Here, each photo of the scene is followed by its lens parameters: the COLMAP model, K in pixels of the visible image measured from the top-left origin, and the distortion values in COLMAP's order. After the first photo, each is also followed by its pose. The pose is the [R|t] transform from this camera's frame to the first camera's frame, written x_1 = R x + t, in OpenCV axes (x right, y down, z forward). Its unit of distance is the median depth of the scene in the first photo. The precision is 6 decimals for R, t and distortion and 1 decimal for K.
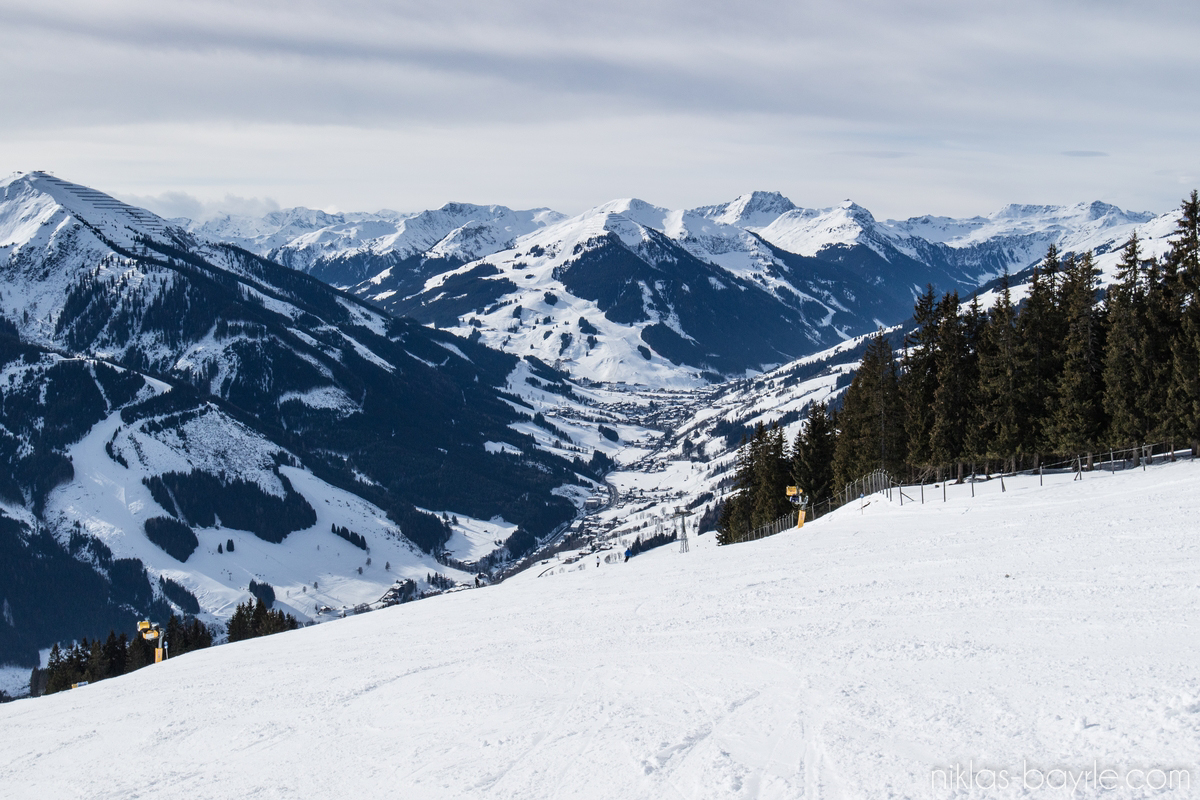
lens RADIAL K [[1271.2, 0, 600.7], [0, 1271.2, 401.7], [0, 0, 1]] dist [-0.057843, 0.000000]
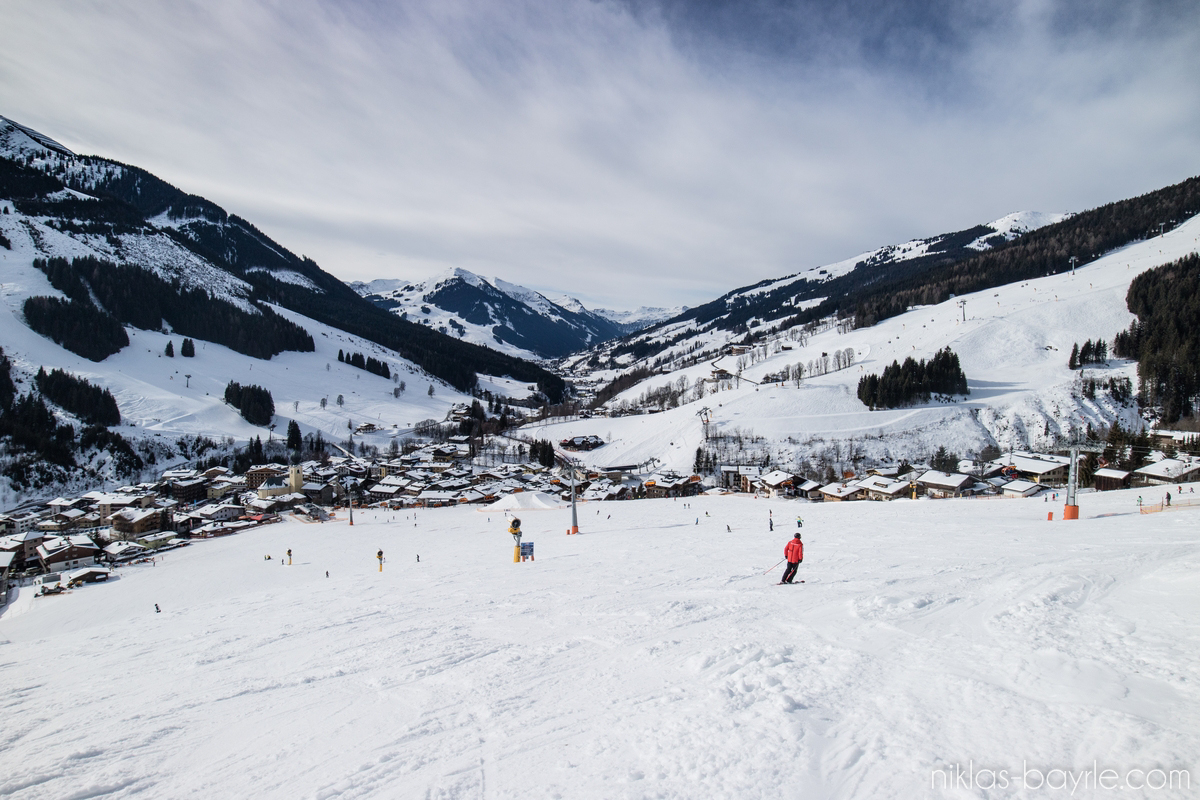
lens RADIAL K [[625.8, 0, 597.1], [0, 625.8, 392.1], [0, 0, 1]] dist [-0.017485, 0.002391]
pose [[0.951966, 0.010927, 0.306008, -0.127424], [0.005994, 0.998507, -0.054300, 0.102309], [-0.306144, 0.053526, 0.950479, 0.424262]]
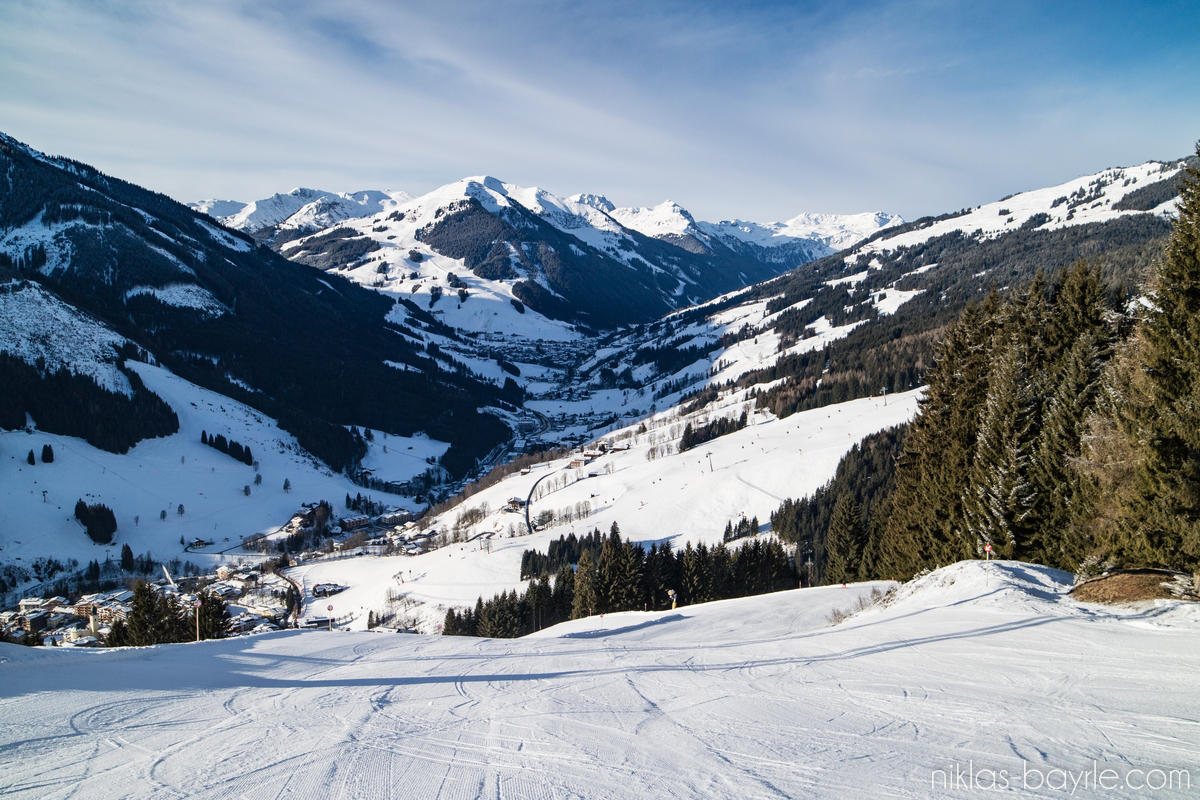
lens RADIAL K [[1086.5, 0, 603.0], [0, 1086.5, 404.4], [0, 0, 1]] dist [-0.069674, 0.000000]
pose [[0.985794, 0.003395, 0.167922, -0.065557], [-0.003640, 0.999993, 0.001147, 0.057073], [-0.167917, -0.001742, 0.985800, 0.263369]]
